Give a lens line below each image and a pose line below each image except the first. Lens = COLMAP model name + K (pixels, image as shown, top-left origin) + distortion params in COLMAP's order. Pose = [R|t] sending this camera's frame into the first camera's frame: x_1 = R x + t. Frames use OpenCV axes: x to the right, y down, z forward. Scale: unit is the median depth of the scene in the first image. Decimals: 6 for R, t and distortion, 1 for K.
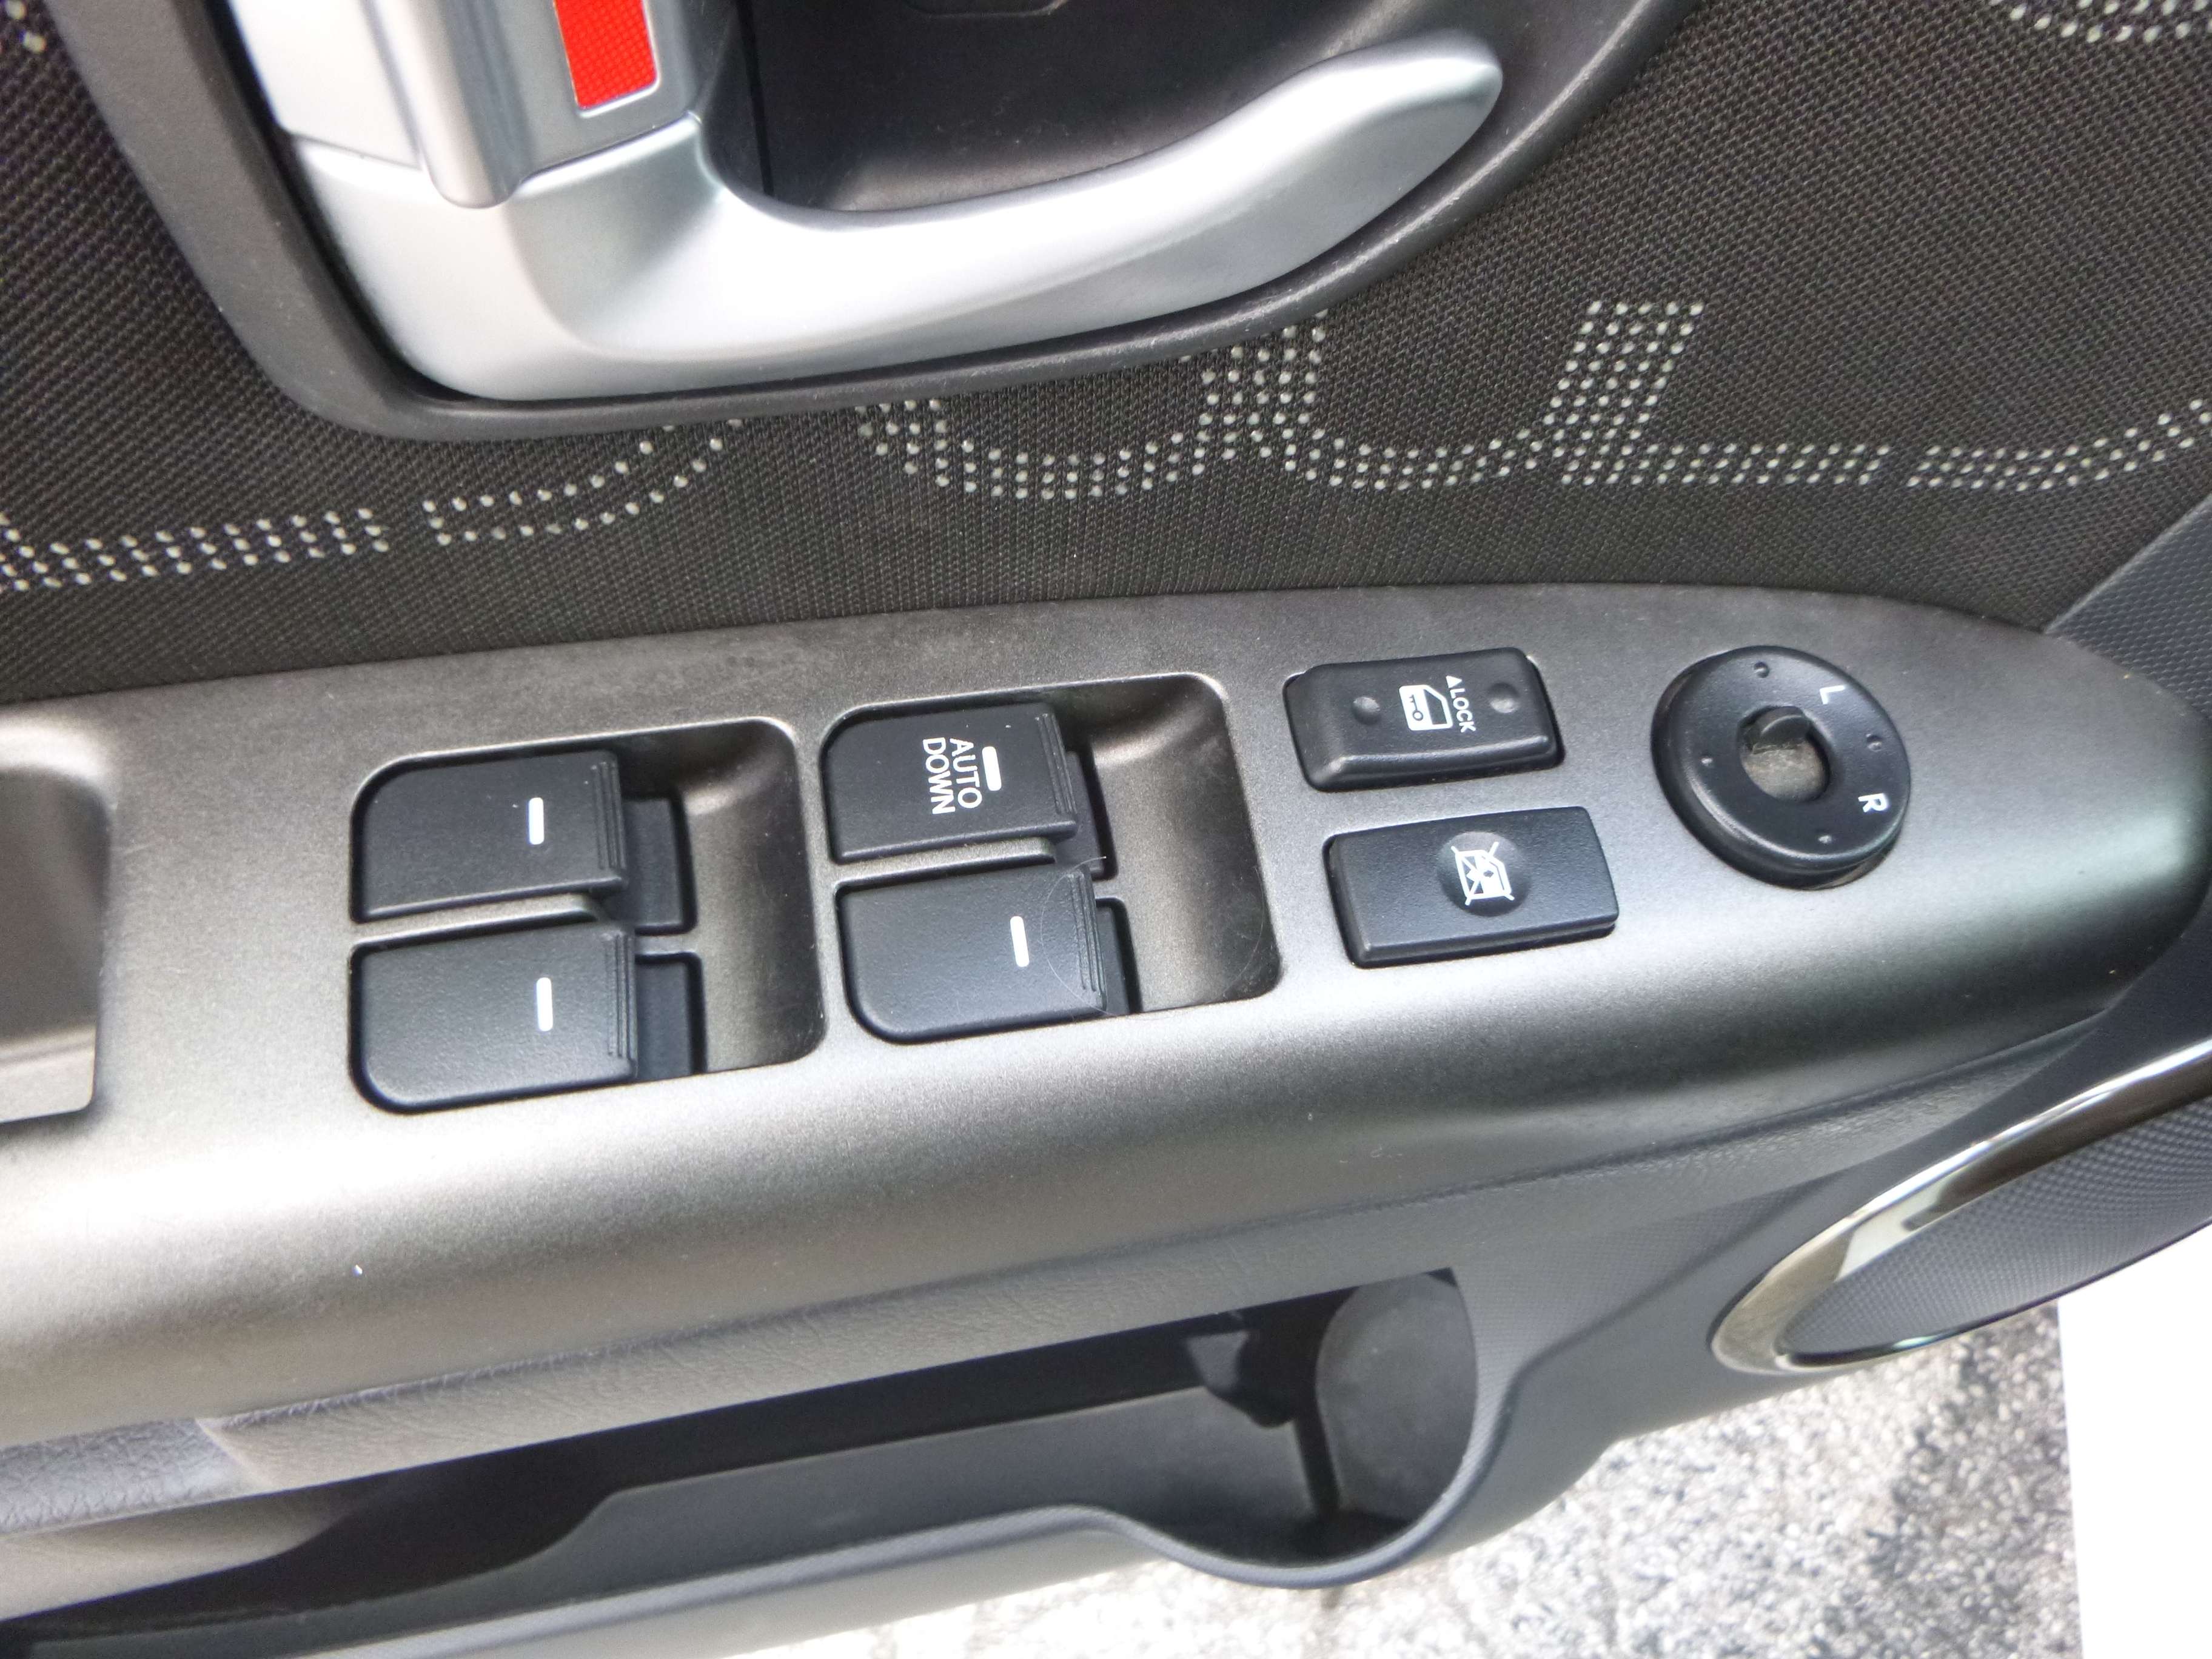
lens RADIAL K [[1645.8, 0, 1106.0], [0, 1645.8, 829.5], [0, 0, 1]] dist [-0.016012, -0.032183]
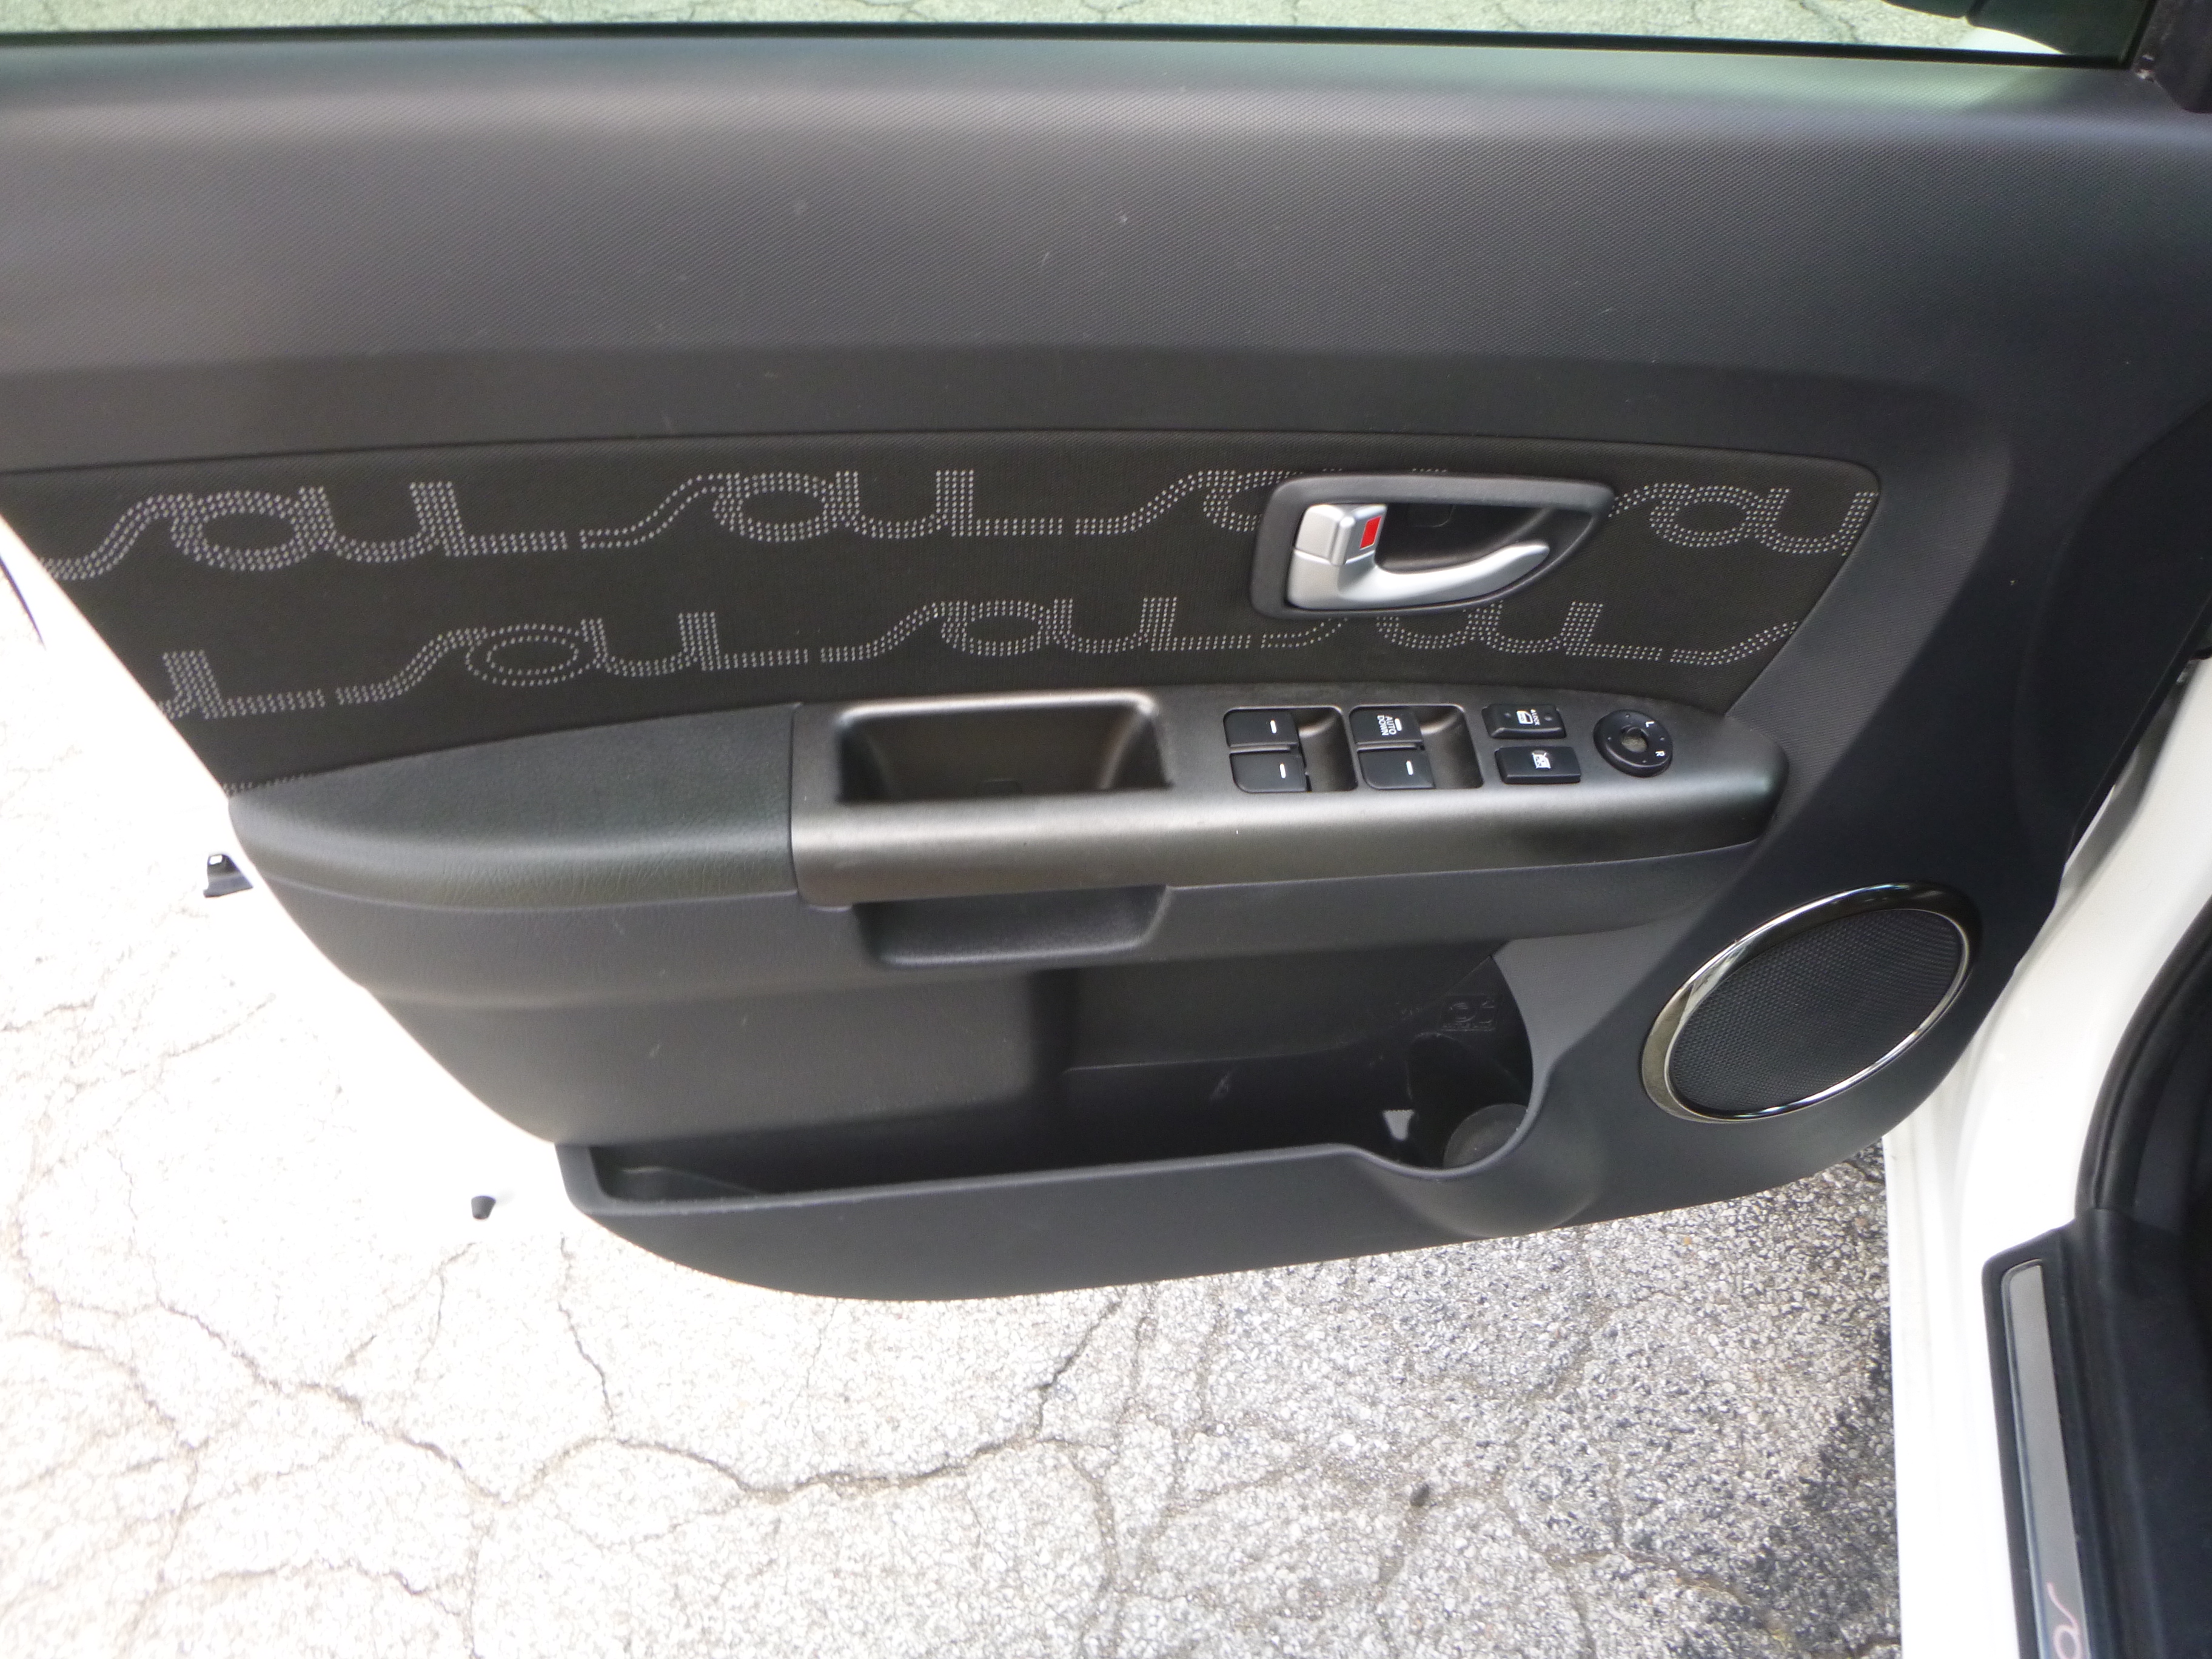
lens RADIAL K [[1645.8, 0, 1106.0], [0, 1645.8, 829.5], [0, 0, 1]] dist [-0.016012, -0.032183]
pose [[0.997676, 0.059283, -0.033602, -0.120001], [-0.064596, 0.979793, -0.189294, 0.189372], [0.021701, 0.191024, 0.981345, -0.511090]]
